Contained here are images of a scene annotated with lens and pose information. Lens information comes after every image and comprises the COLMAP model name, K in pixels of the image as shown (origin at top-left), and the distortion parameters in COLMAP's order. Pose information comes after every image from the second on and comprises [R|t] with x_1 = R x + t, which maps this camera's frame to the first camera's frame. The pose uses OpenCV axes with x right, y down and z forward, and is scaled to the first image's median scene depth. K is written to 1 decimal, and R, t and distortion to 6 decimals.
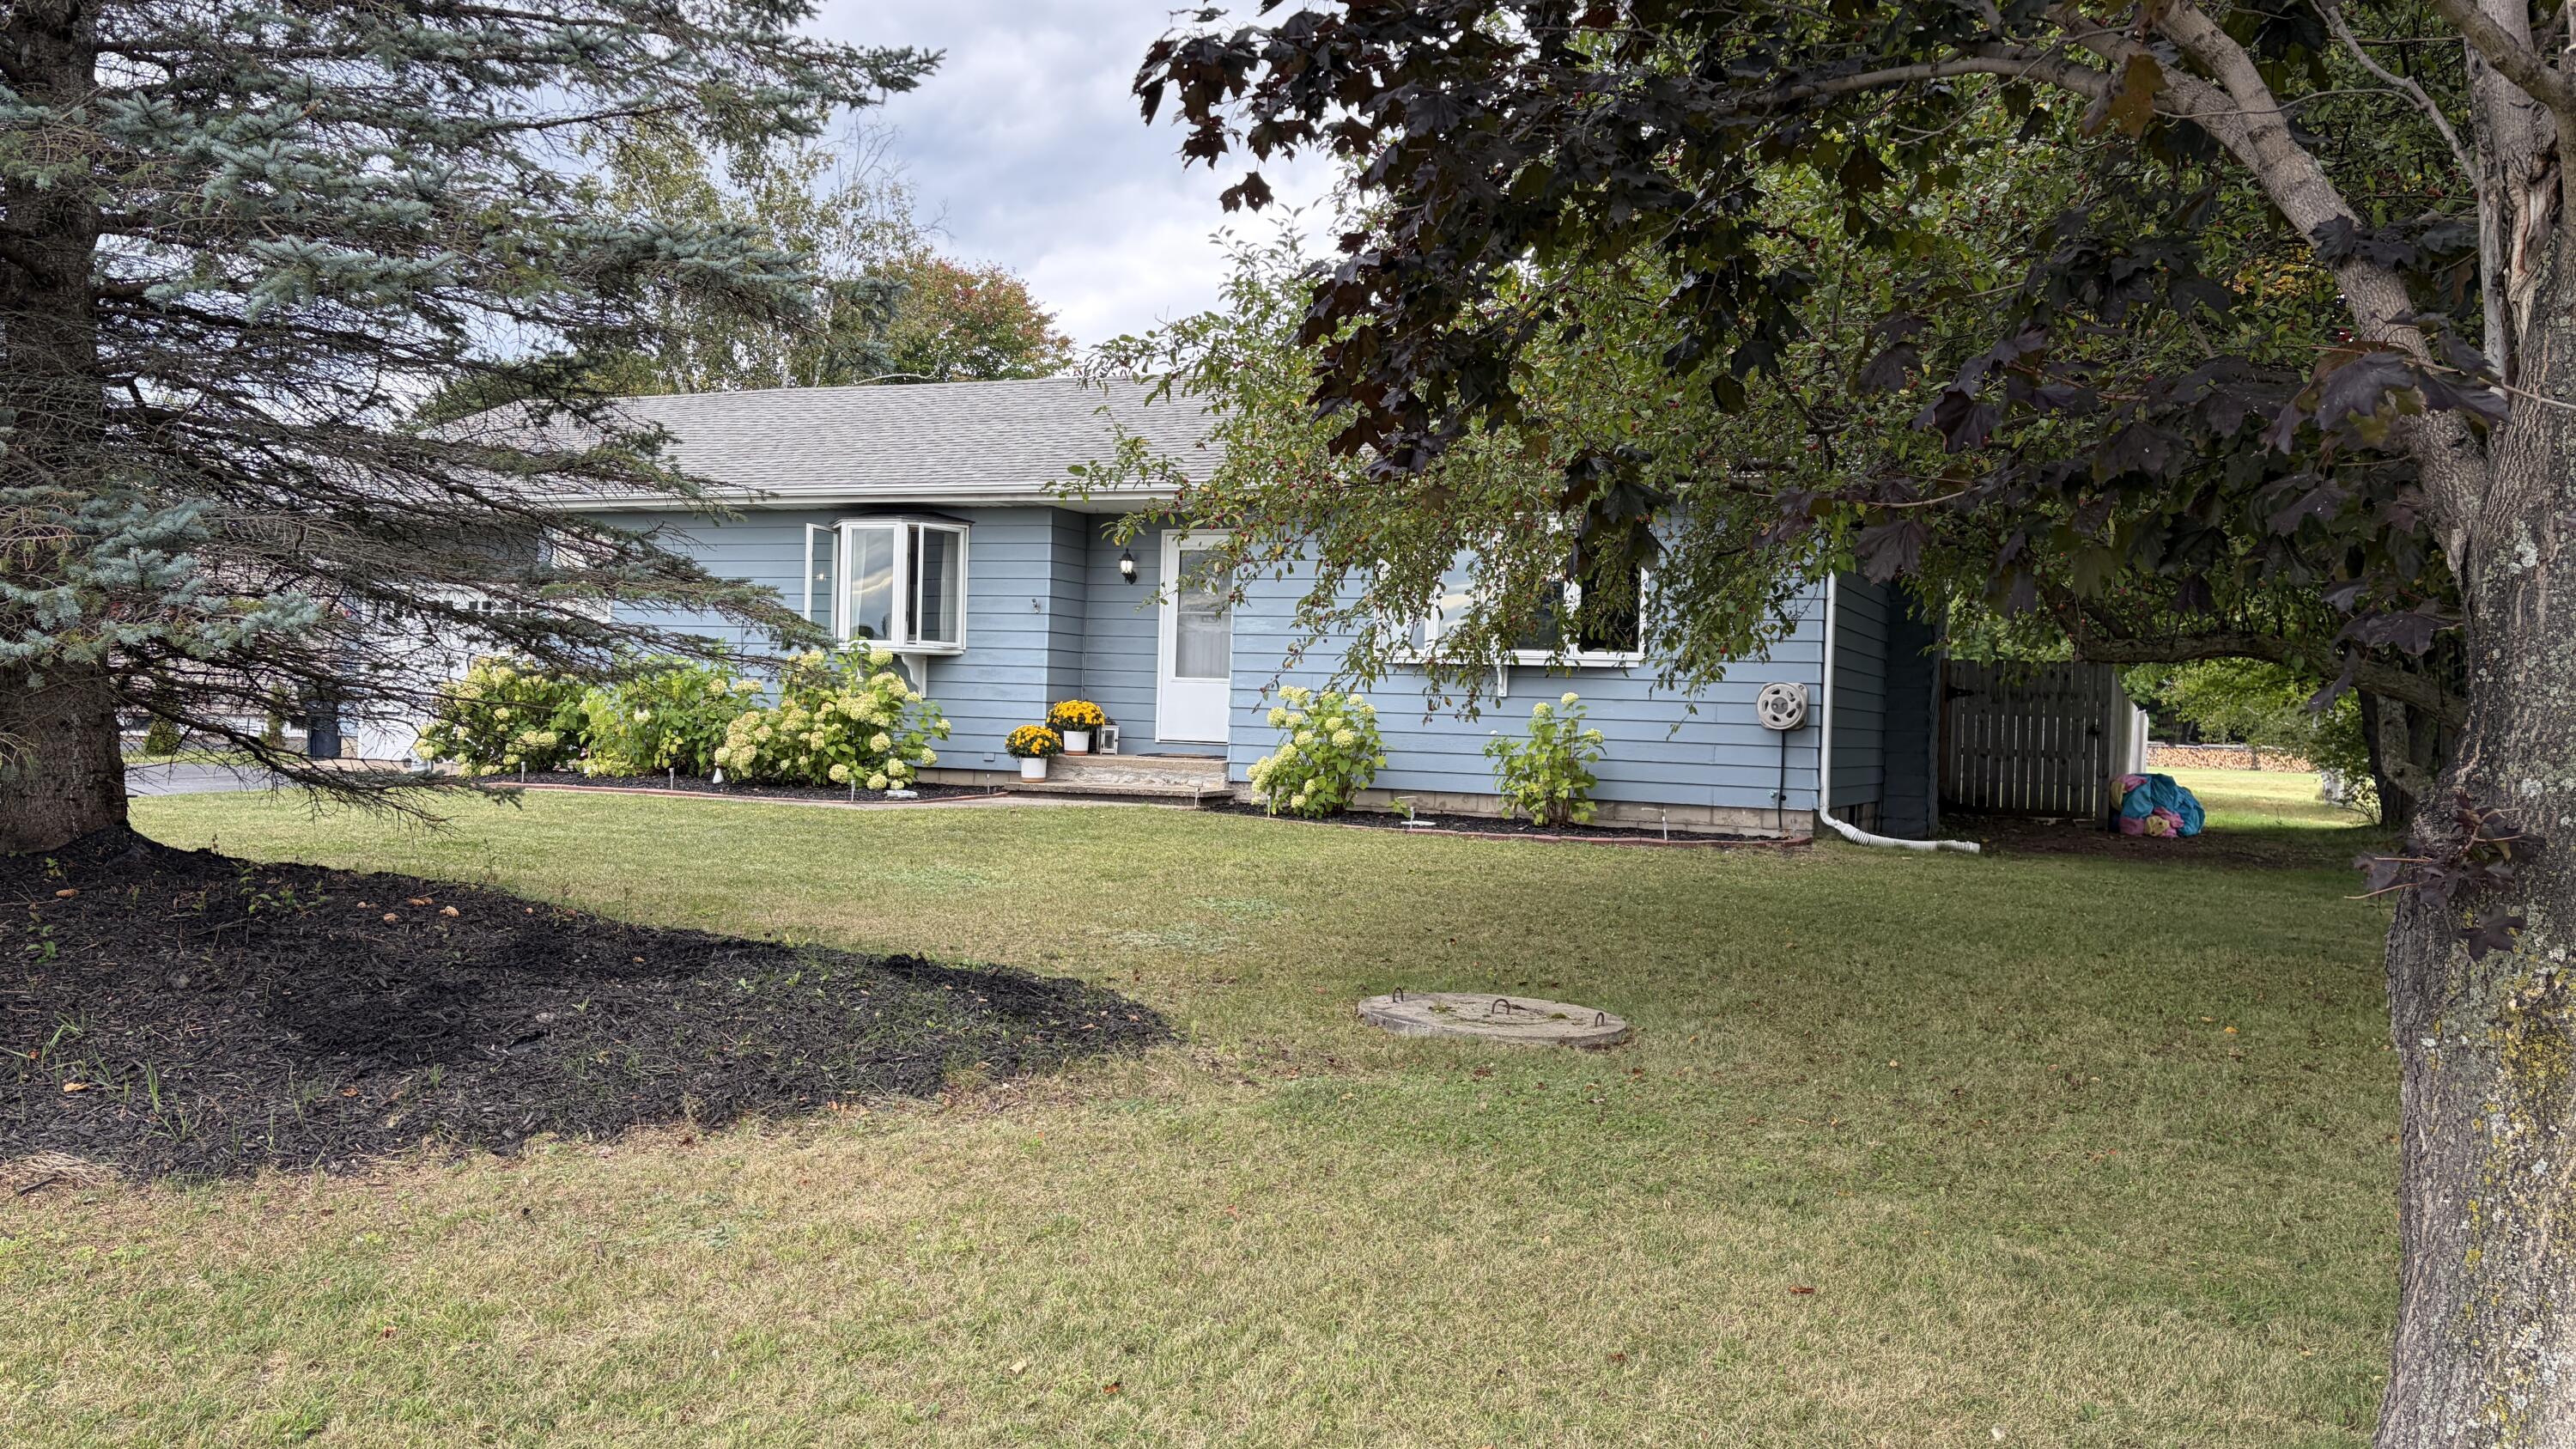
lens RADIAL K [[1931.7, 0, 1297.4], [0, 1931.7, 738.1], [0, 0, 1]] dist [0.074388, -0.001075]
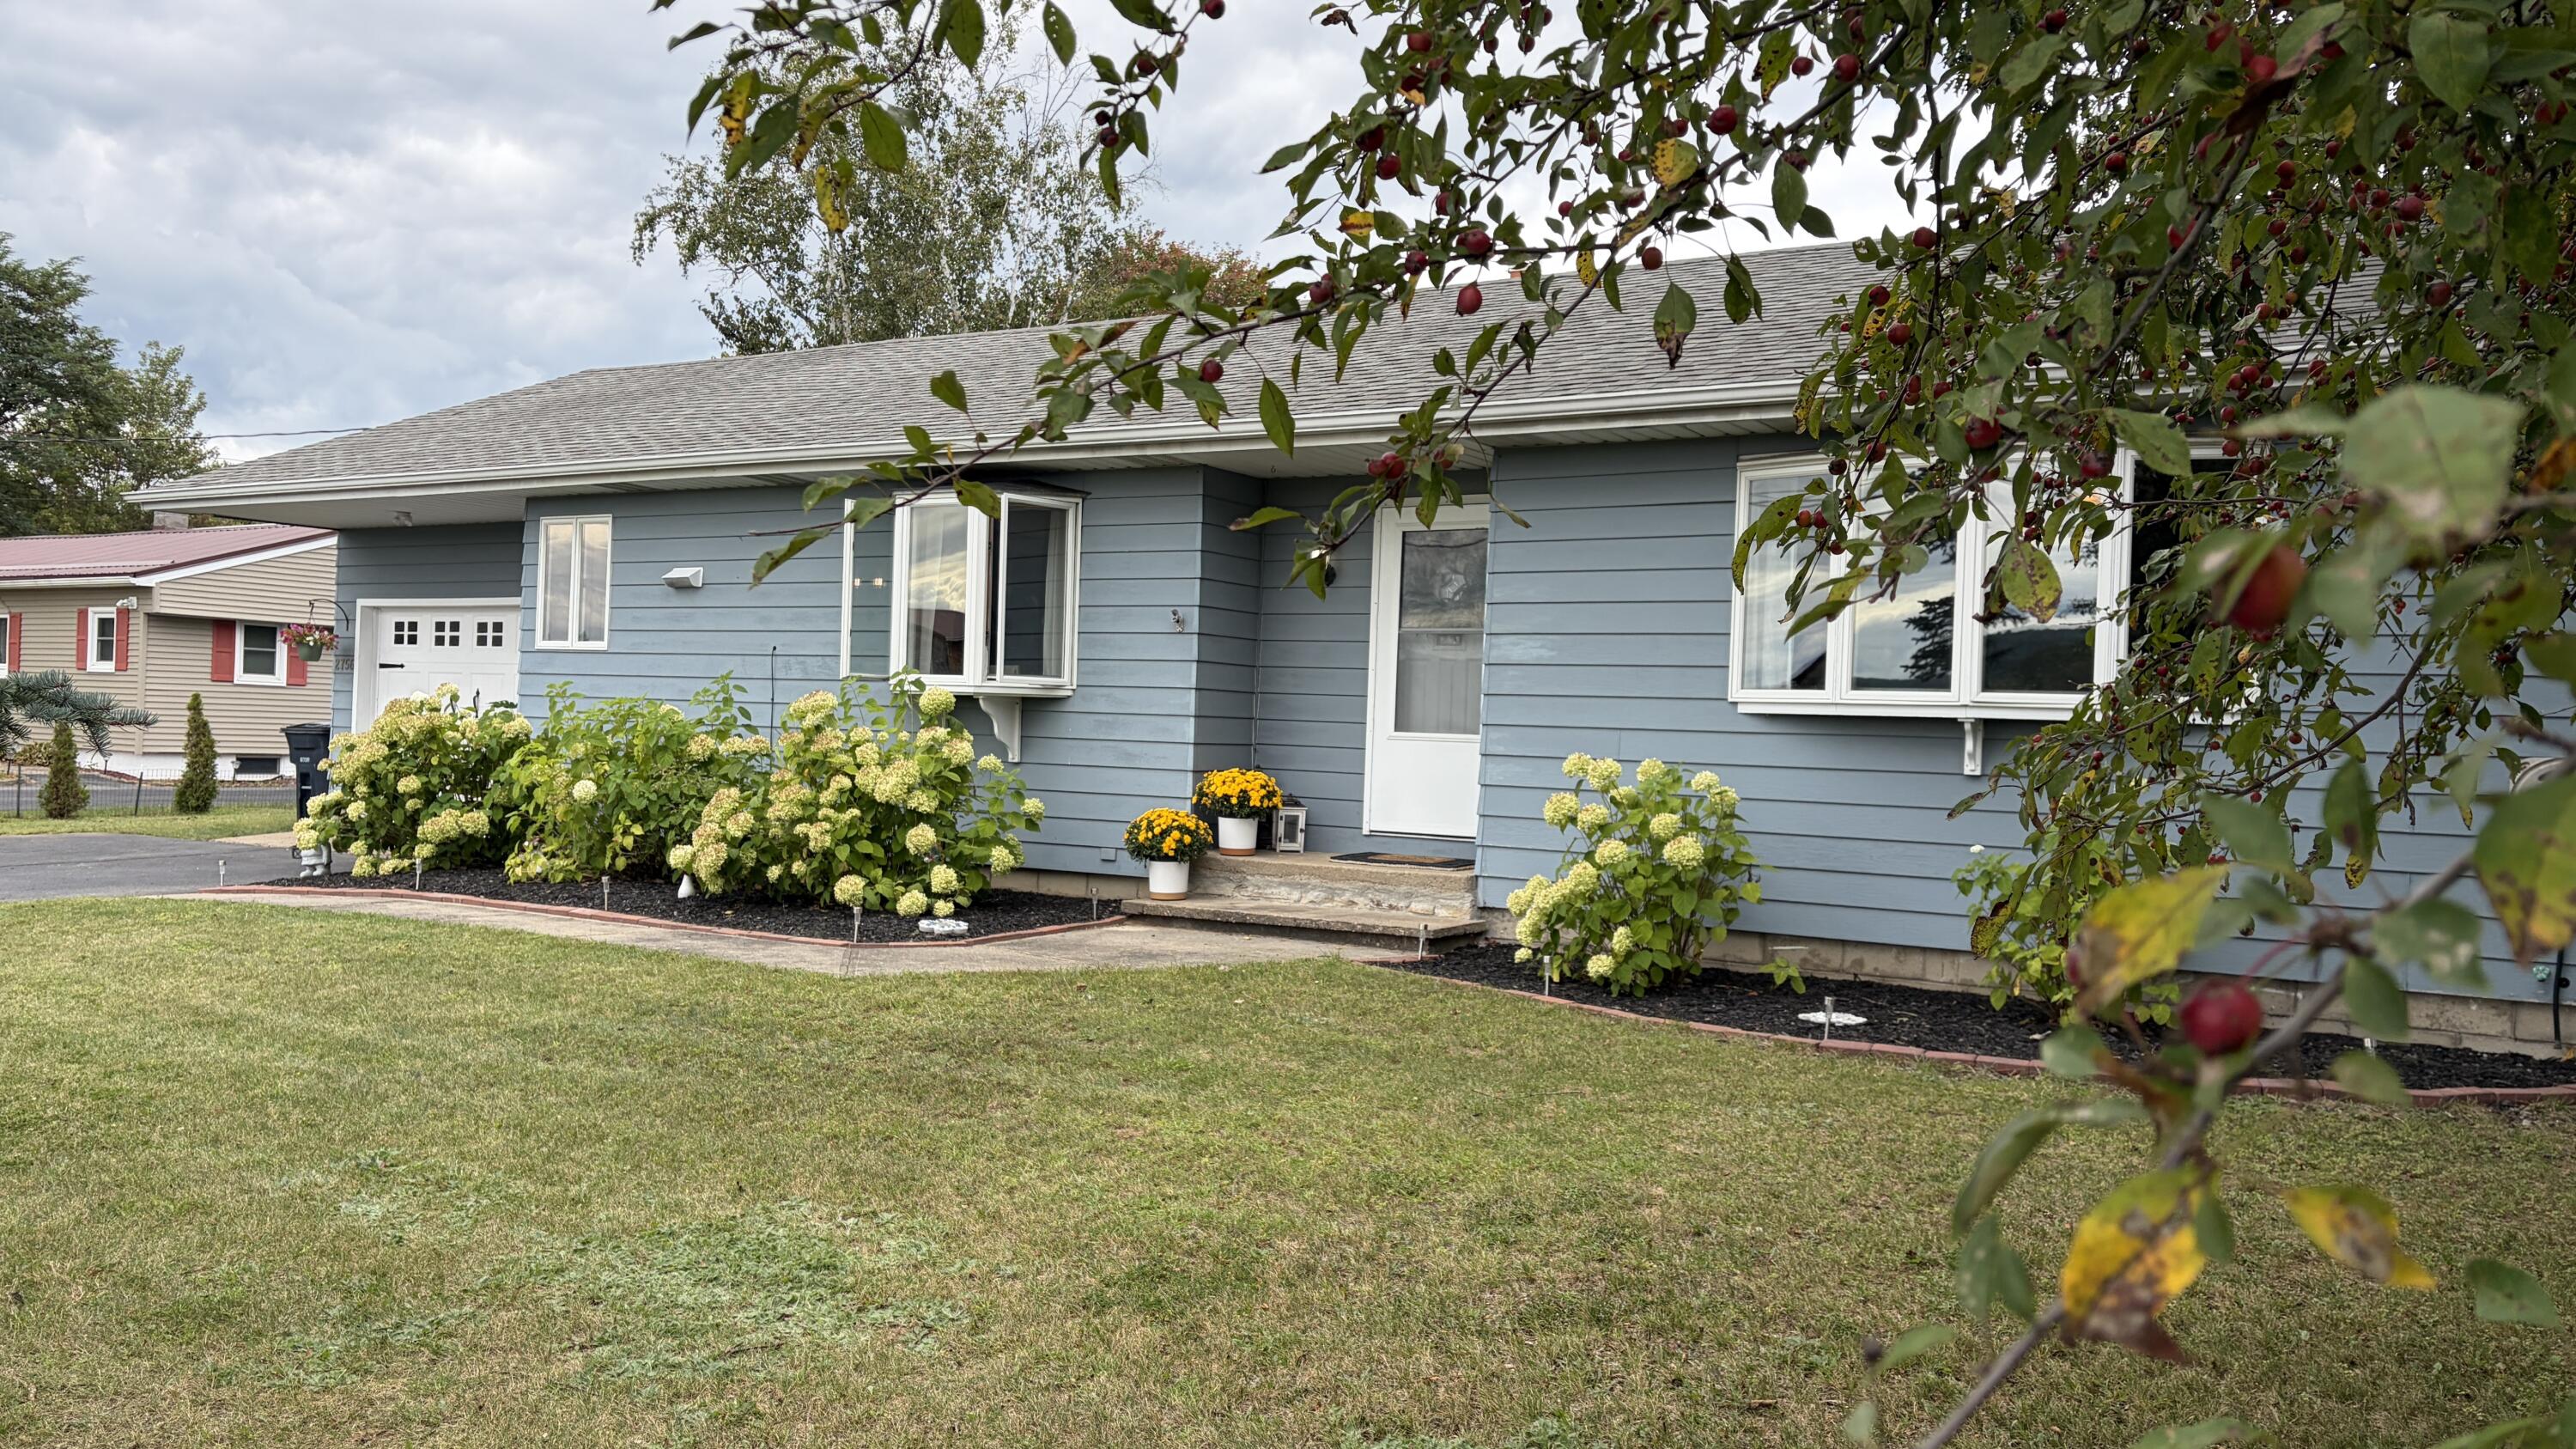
lens RADIAL K [[1931.7, 0, 1297.4], [0, 1931.7, 738.1], [0, 0, 1]] dist [0.074388, -0.001075]
pose [[0.990382, 0.001520, -0.138351, -0.007819], [-0.003092, 0.999933, -0.011148, -0.022876], [0.138324, 0.011469, 0.990321, 0.383248]]
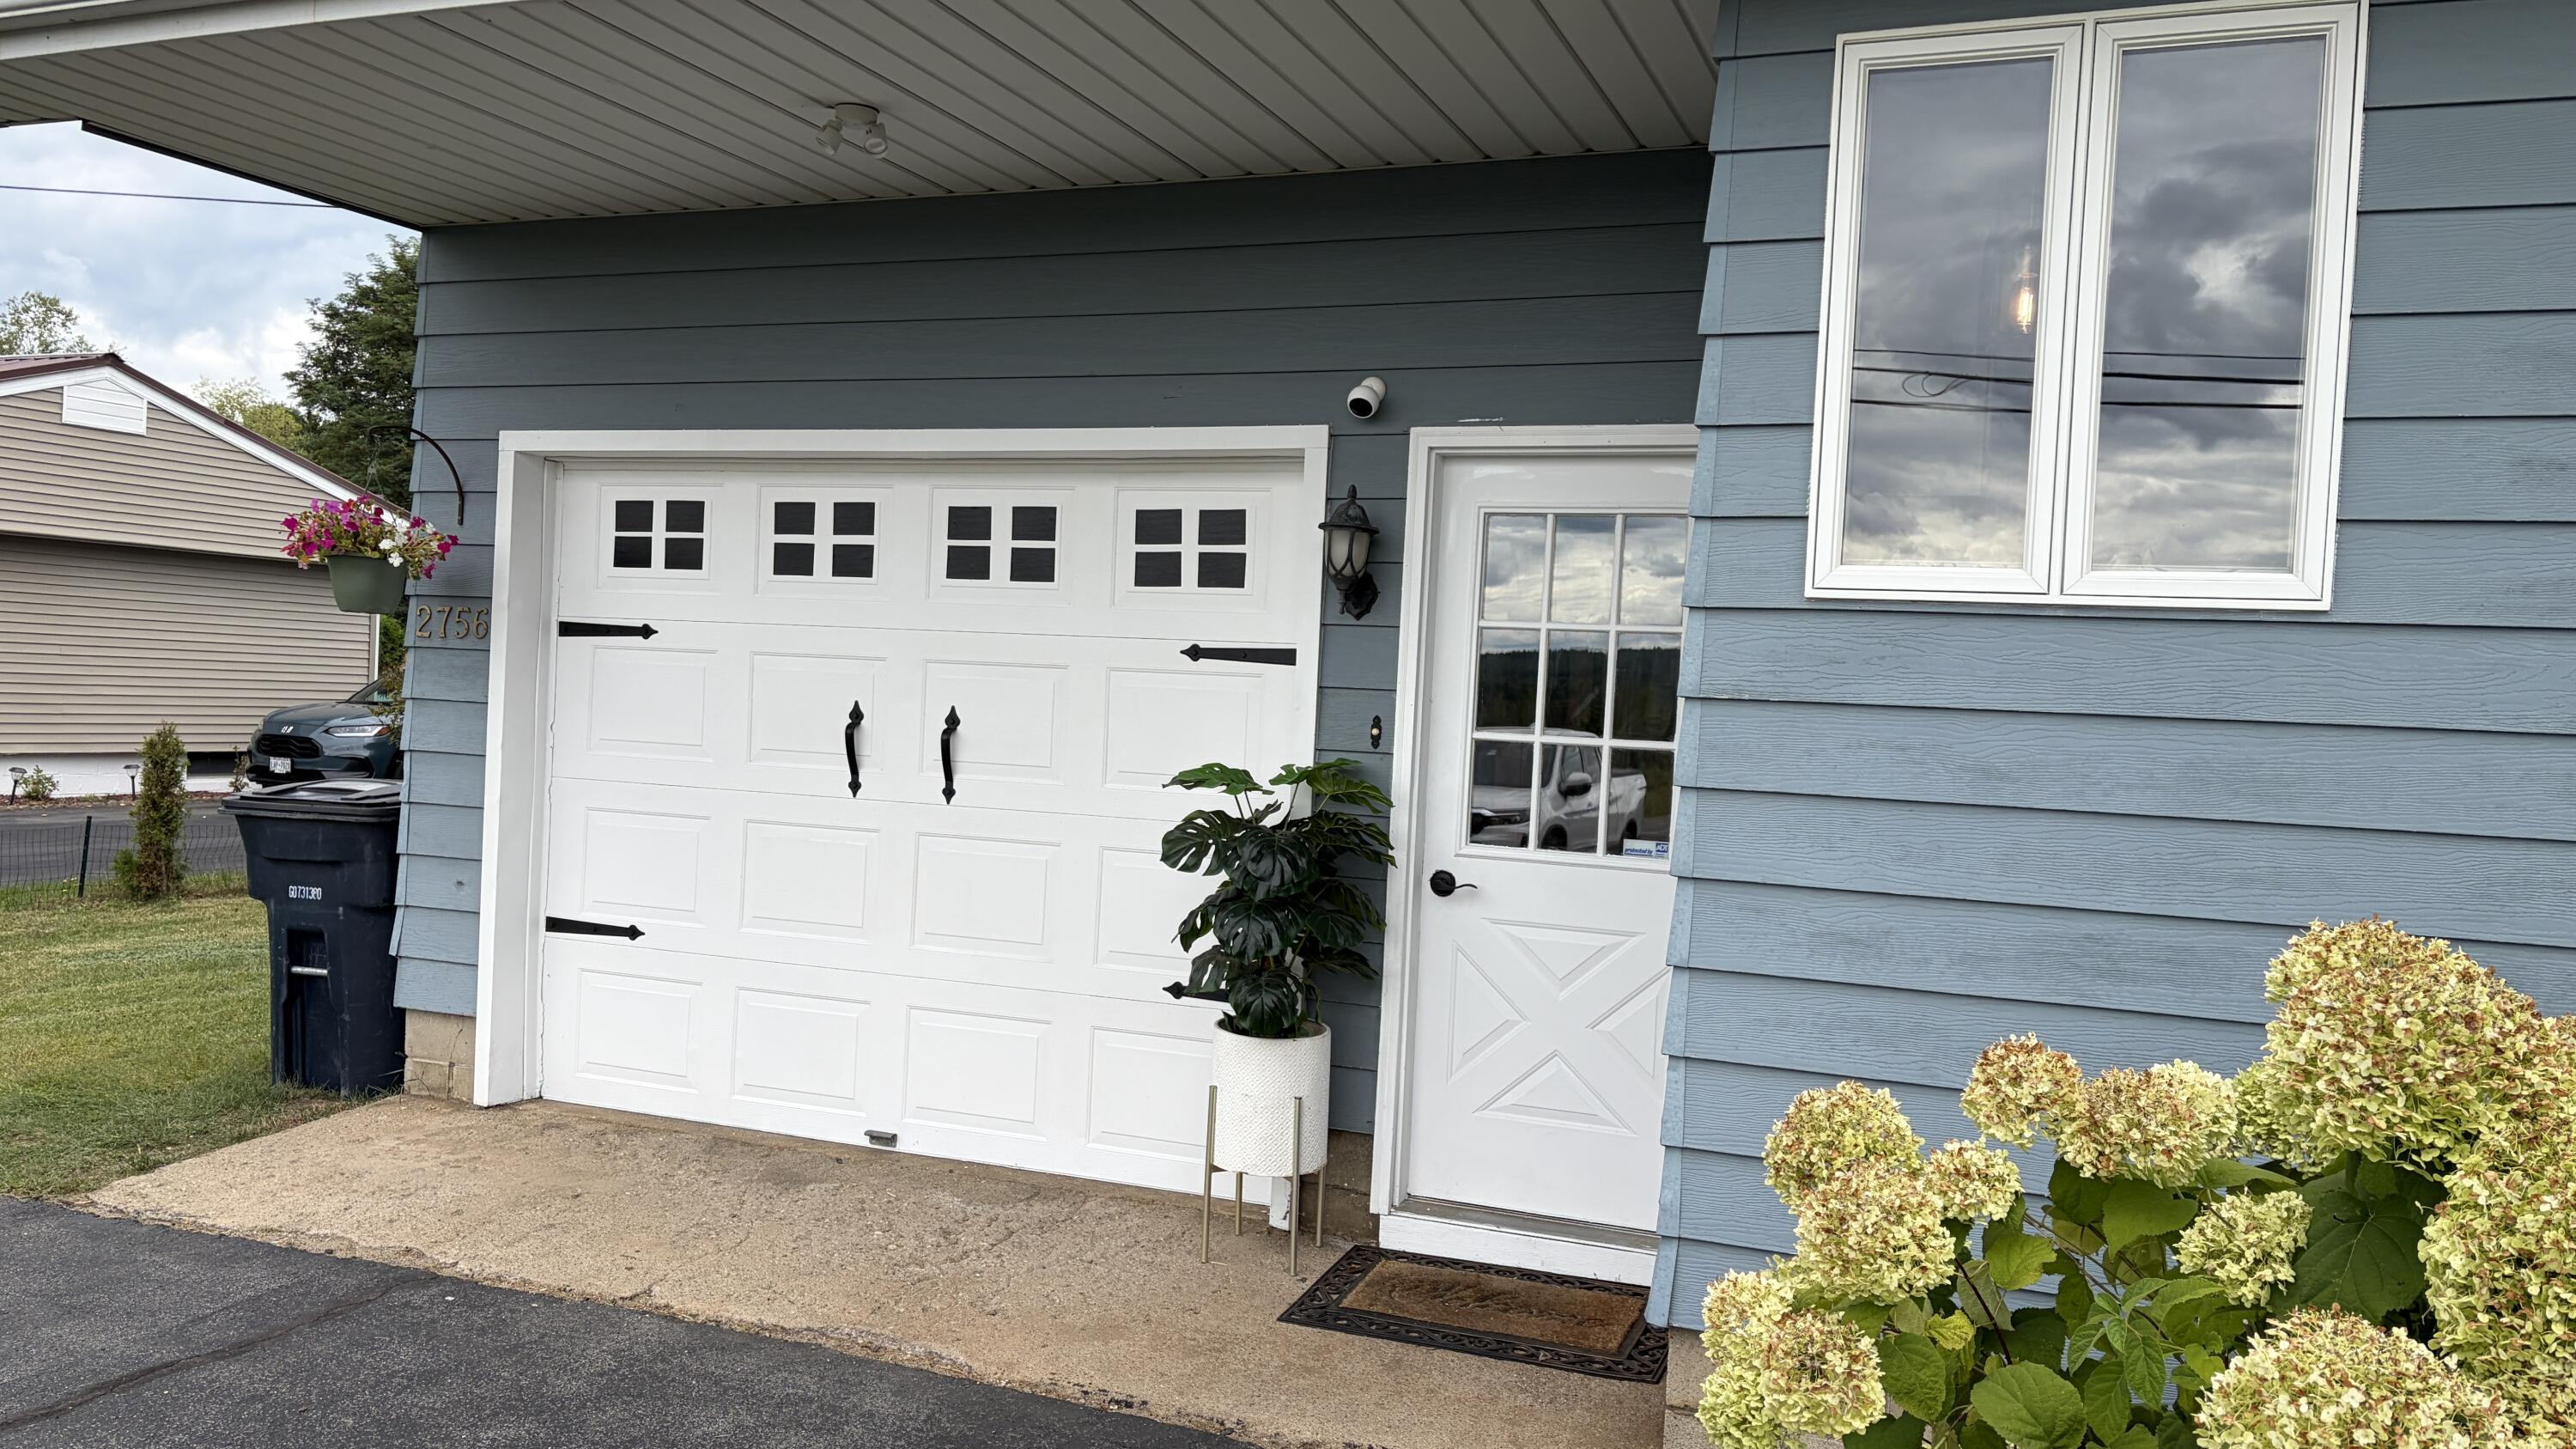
lens RADIAL K [[1931.7, 0, 1297.4], [0, 1931.7, 738.1], [0, 0, 1]] dist [0.074388, -0.001075]
pose [[0.997394, 0.012939, 0.070976, -0.502543], [-0.013863, 0.999825, 0.012541, -0.056167], [-0.070802, -0.013492, 0.997399, 0.956569]]
